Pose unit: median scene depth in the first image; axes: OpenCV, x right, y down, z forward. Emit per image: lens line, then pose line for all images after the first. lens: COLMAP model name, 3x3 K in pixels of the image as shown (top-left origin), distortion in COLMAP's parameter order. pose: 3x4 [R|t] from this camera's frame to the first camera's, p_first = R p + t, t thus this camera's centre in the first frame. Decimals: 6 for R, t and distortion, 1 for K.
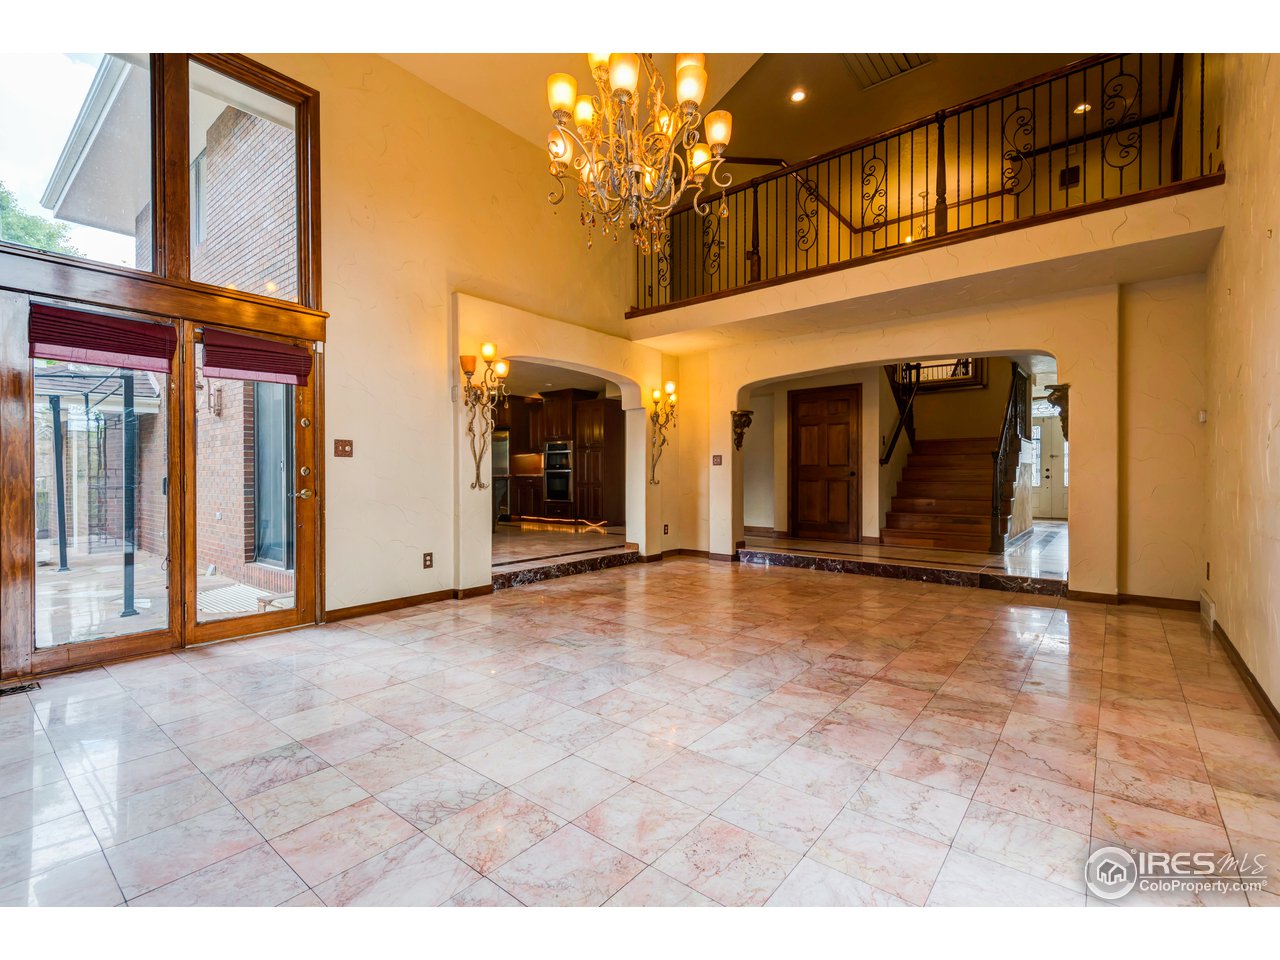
lens RADIAL K [[578.2, 0, 644.1], [0, 578.2, 477.8], [0, 0, 1]] dist [0.020362, -0.008016]
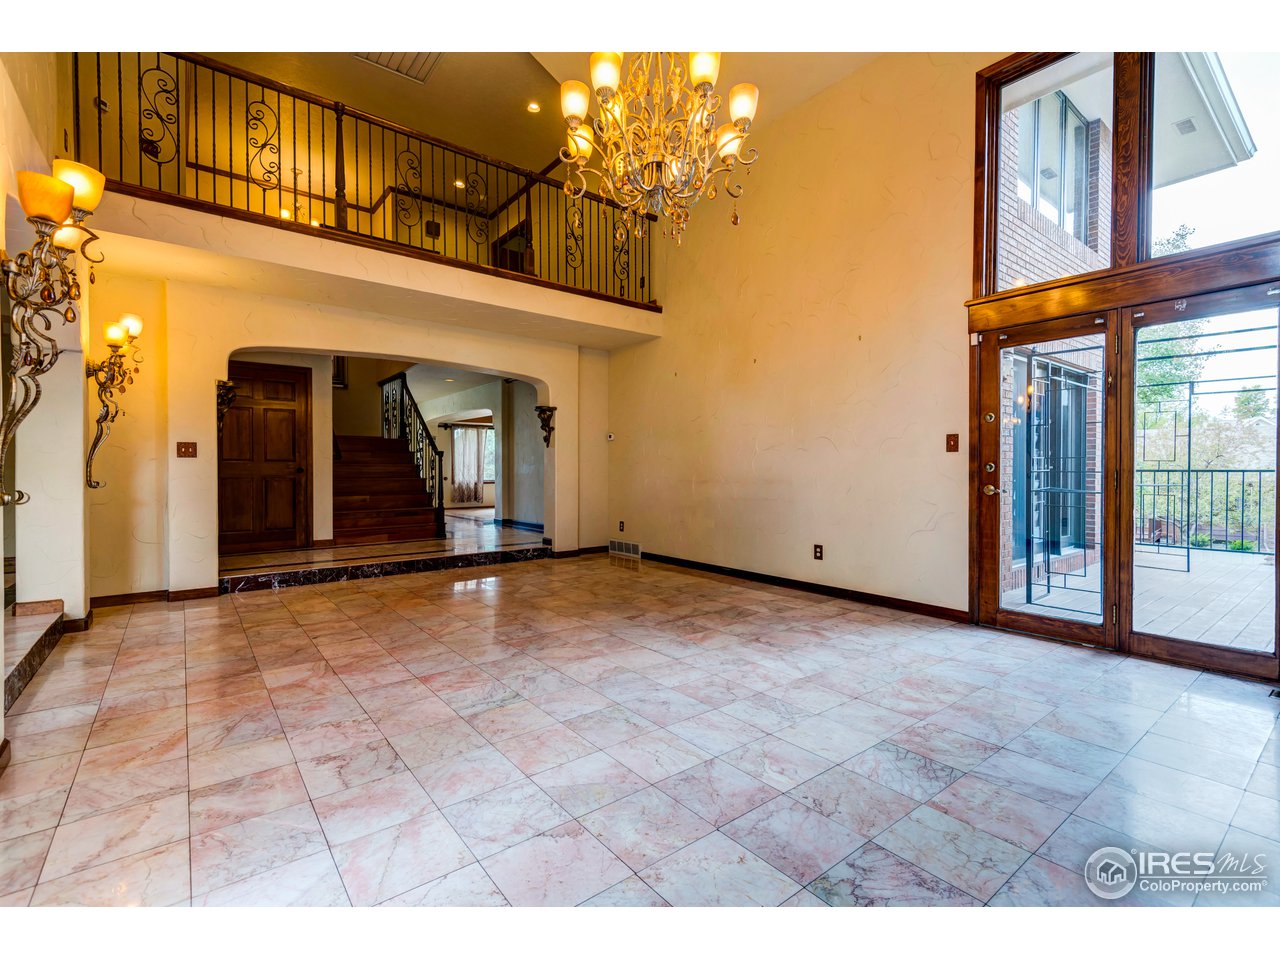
lens RADIAL K [[578.2, 0, 640.7], [0, 578.2, 473.4], [0, 0, 1]] dist [0.020362, -0.008016]
pose [[0.231416, -0.009481, 0.972809, -0.846305], [0.010372, 0.999920, 0.007278, -0.007088], [-0.972800, 0.008405, 0.231496, 0.688155]]
